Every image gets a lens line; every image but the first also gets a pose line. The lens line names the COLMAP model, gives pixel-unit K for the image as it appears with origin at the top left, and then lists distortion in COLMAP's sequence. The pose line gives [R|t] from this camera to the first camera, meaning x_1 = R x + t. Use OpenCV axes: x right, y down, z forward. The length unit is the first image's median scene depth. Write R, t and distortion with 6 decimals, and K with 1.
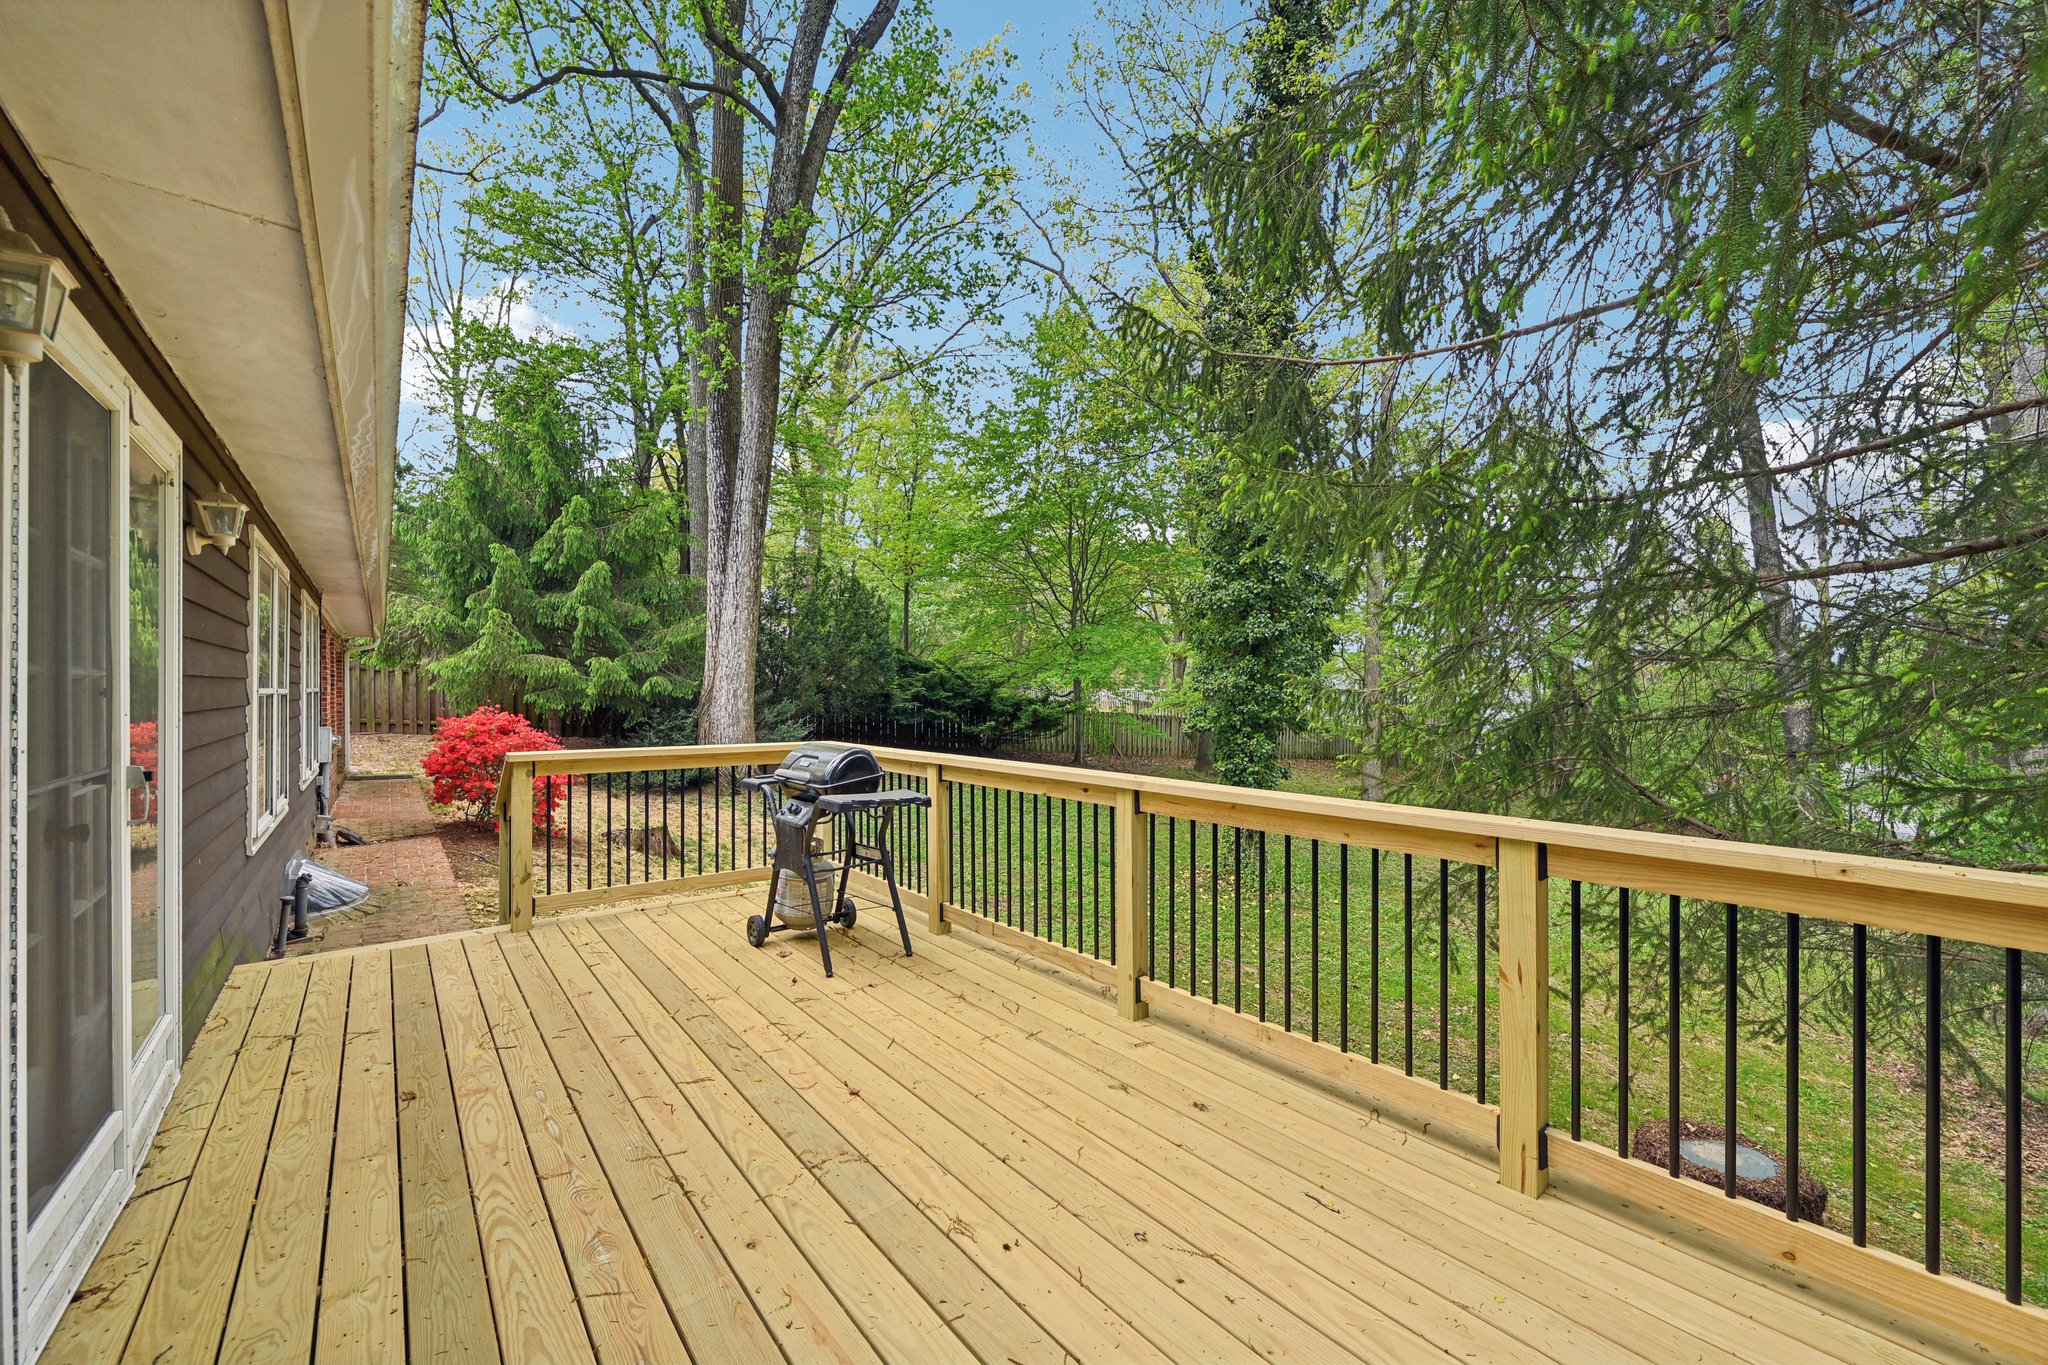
lens RADIAL K [[802.2, 0, 1029.6], [0, 802.2, 683.8], [0, 0, 1]] dist [-0.010369, -0.000291]
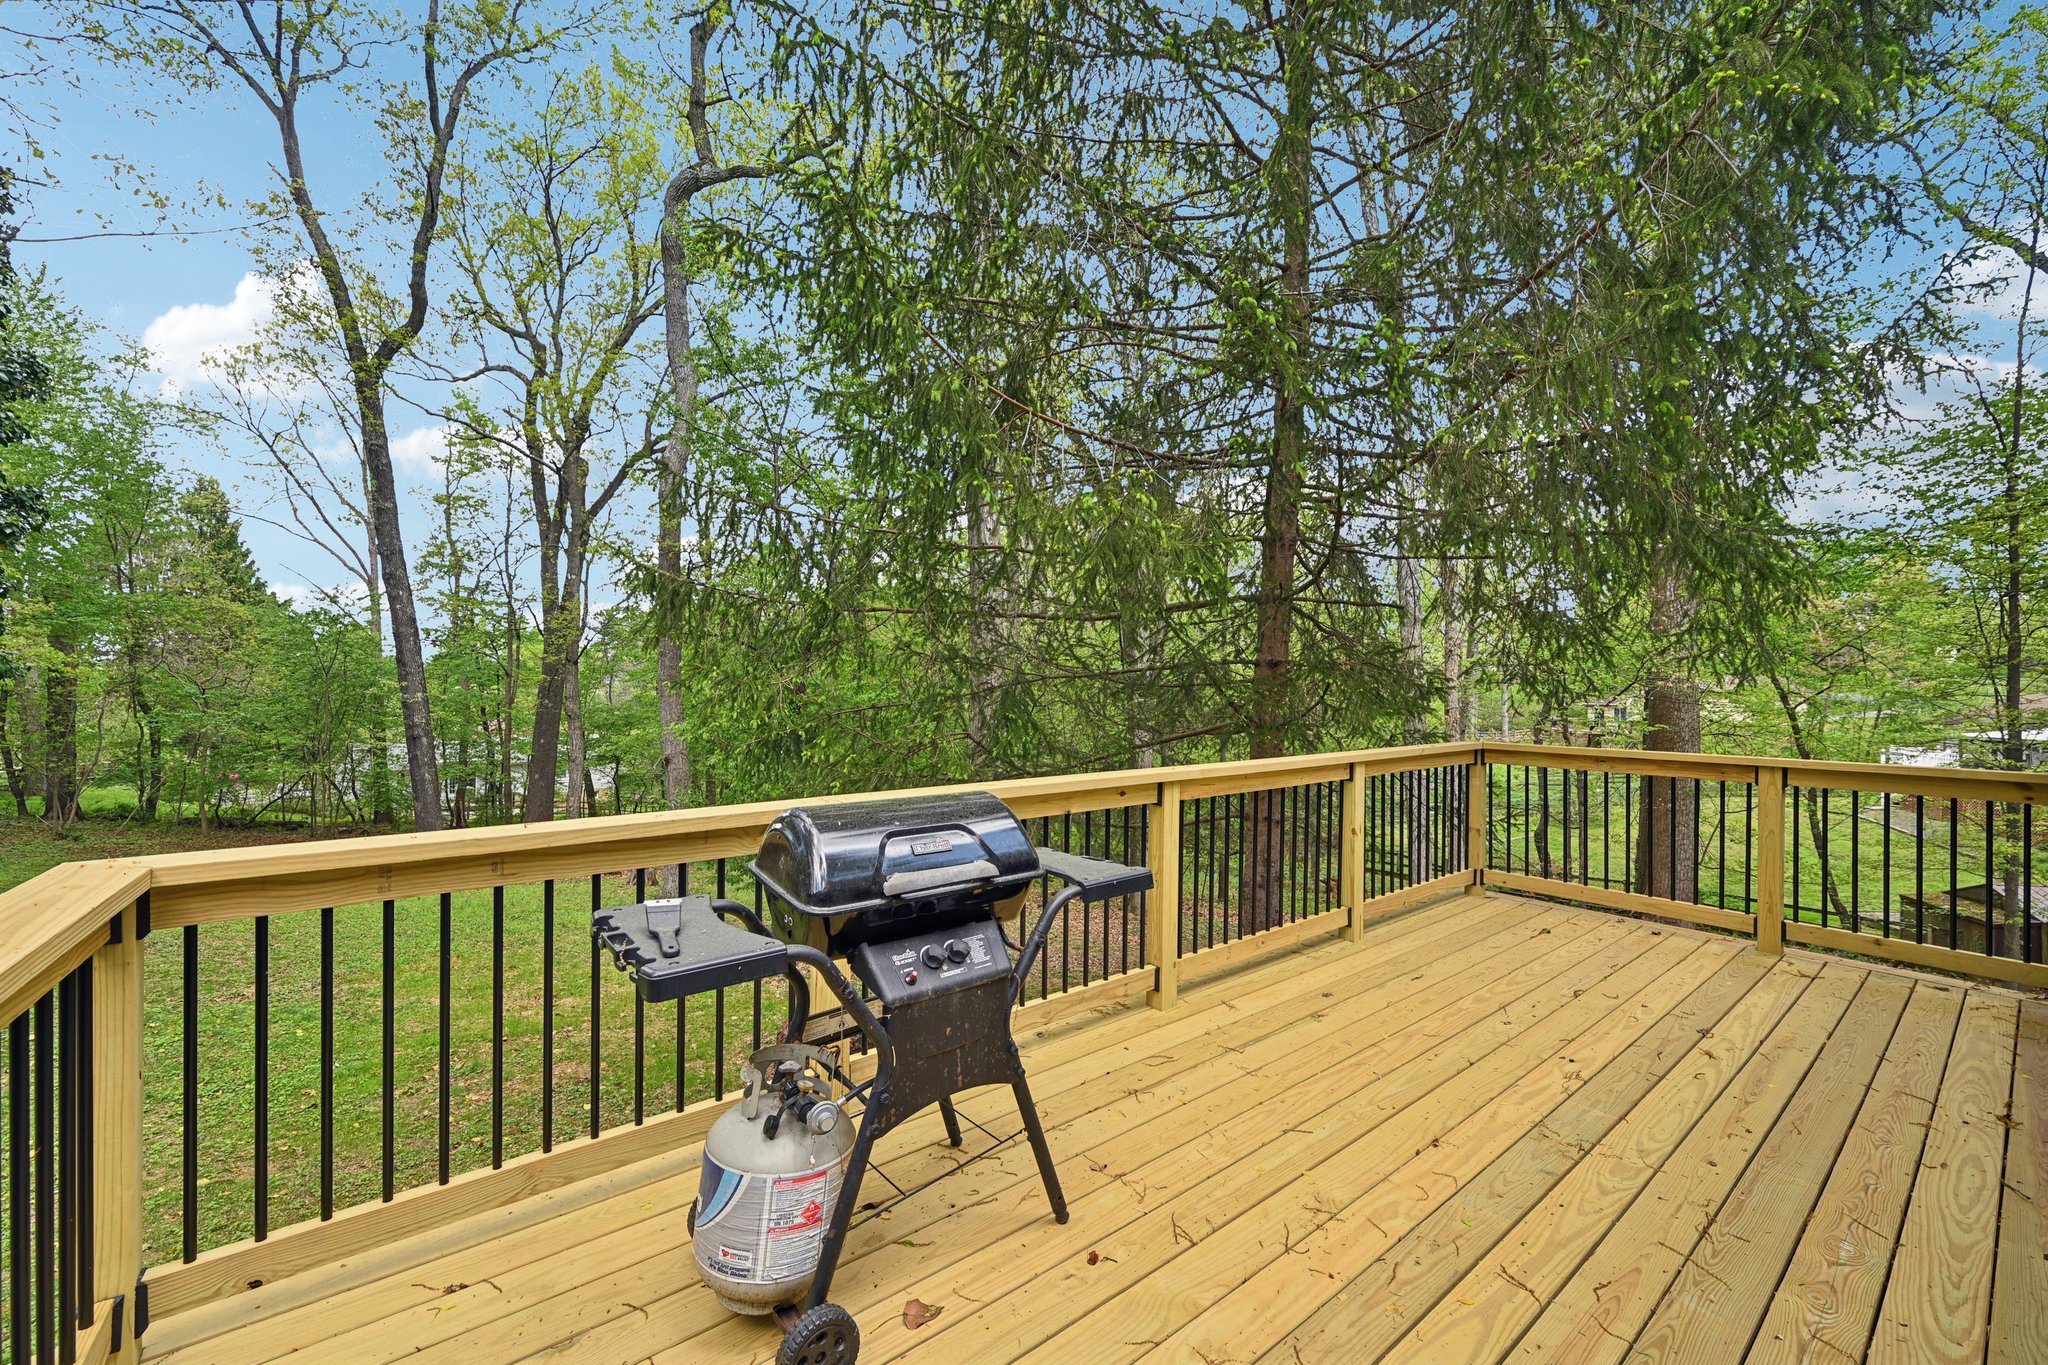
lens RADIAL K [[802.2, 0, 1029.6], [0, 802.2, 683.8], [0, 0, 1]] dist [-0.010369, -0.000291]
pose [[0.020825, 0.008328, 0.999748, -0.730362], [-0.008190, 0.999933, -0.008159, 0.015026], [-0.999750, -0.008018, 0.020892, 0.946200]]
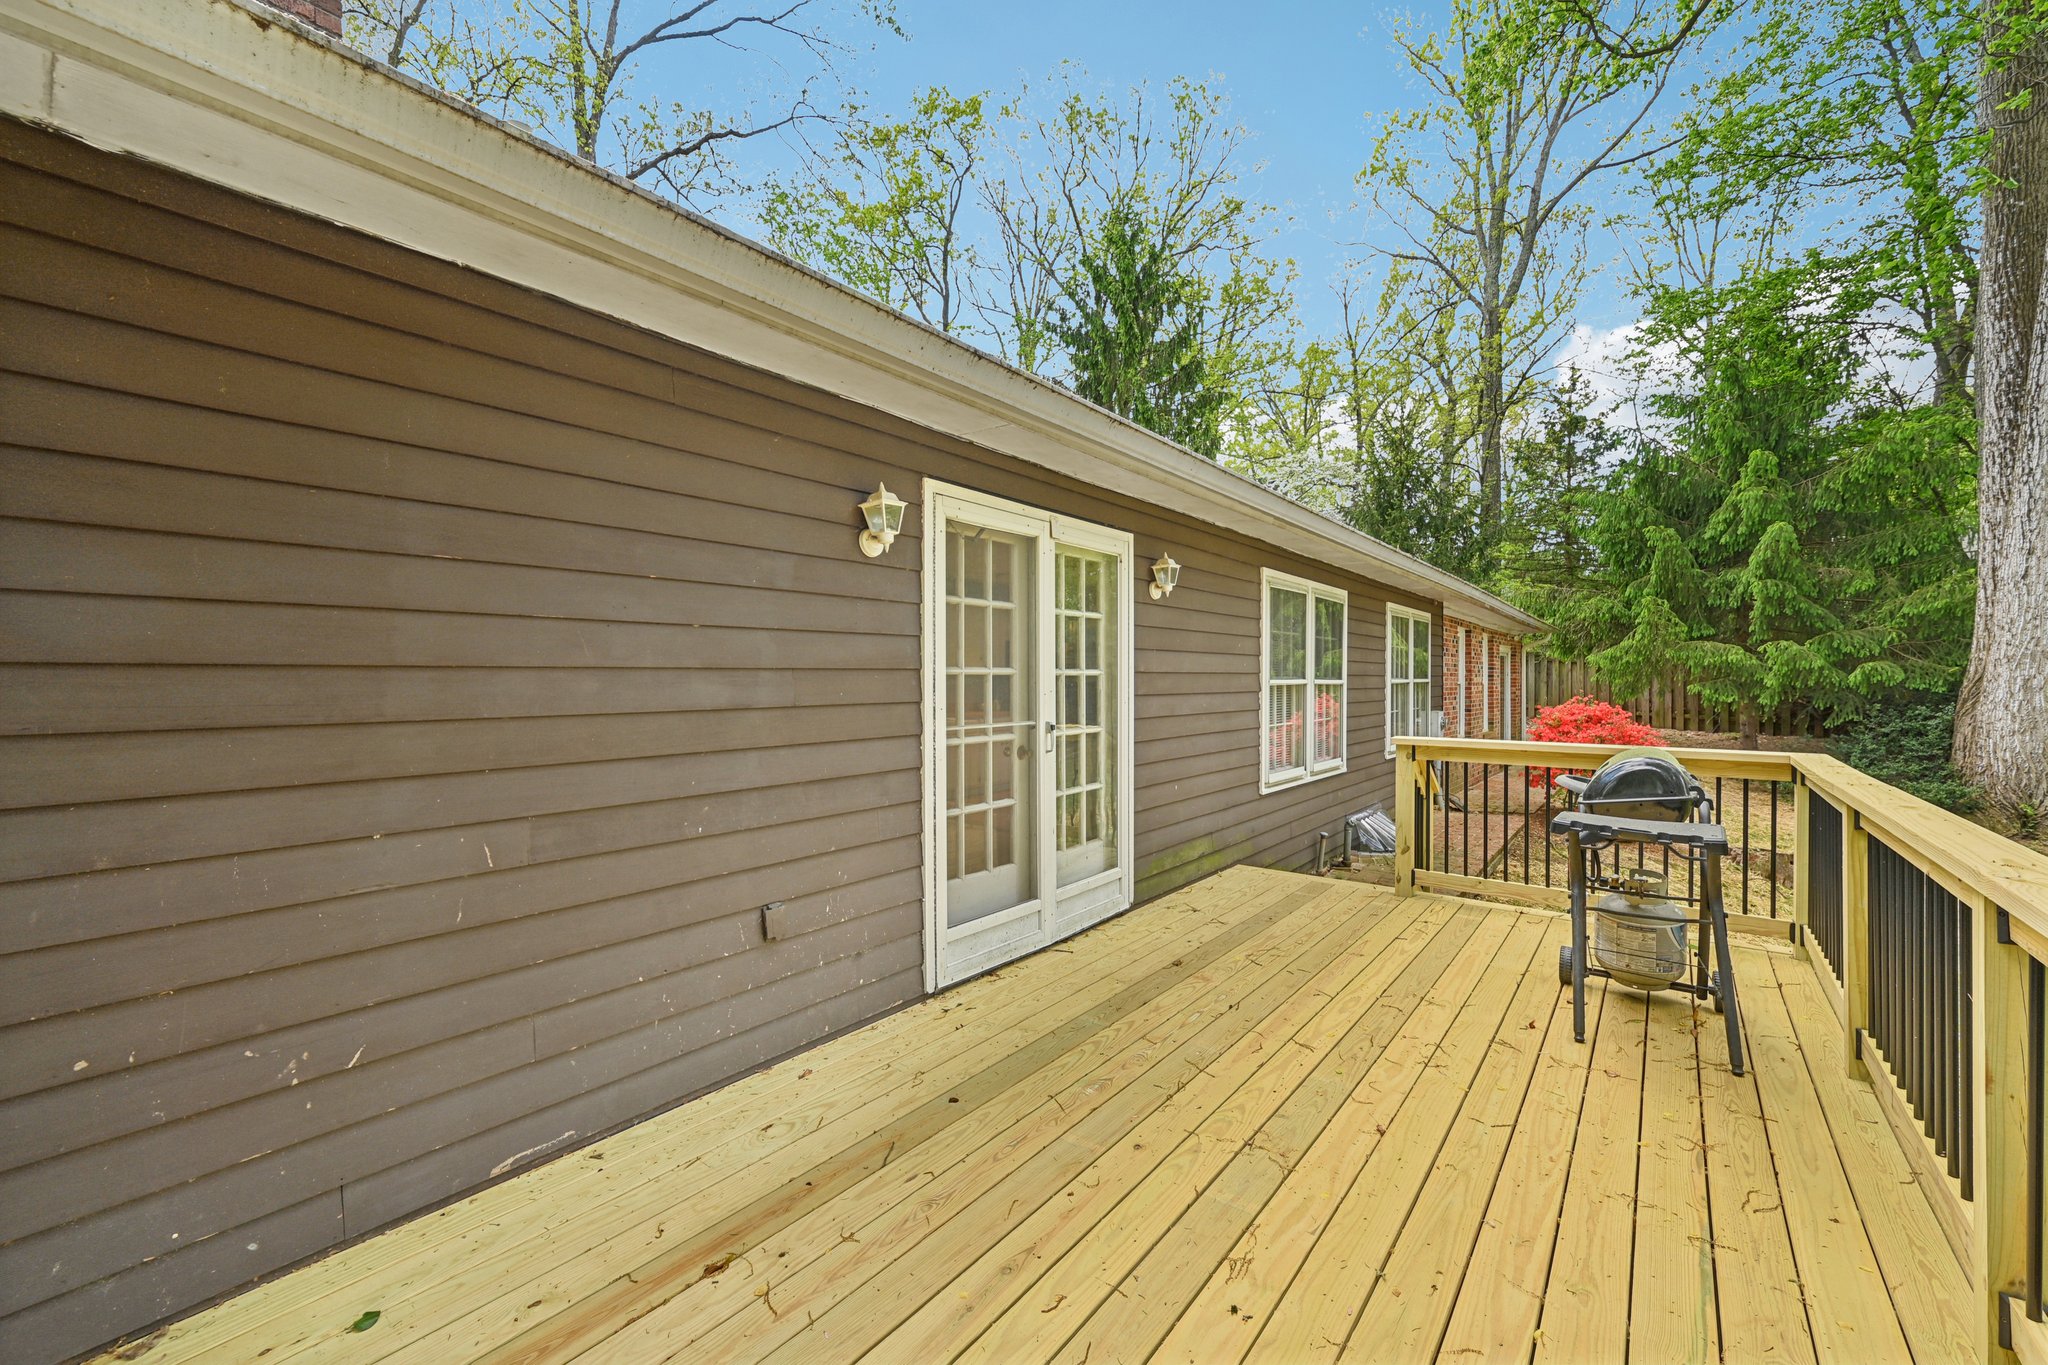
lens RADIAL K [[802.2, 0, 1029.6], [0, 802.2, 683.8], [0, 0, 1]] dist [-0.010369, -0.000291]
pose [[0.211155, 0.000169, -0.977453, 0.373635], [0.010210, 0.999945, 0.002378, 0.006055], [0.977399, -0.010482, 0.211142, 0.288229]]
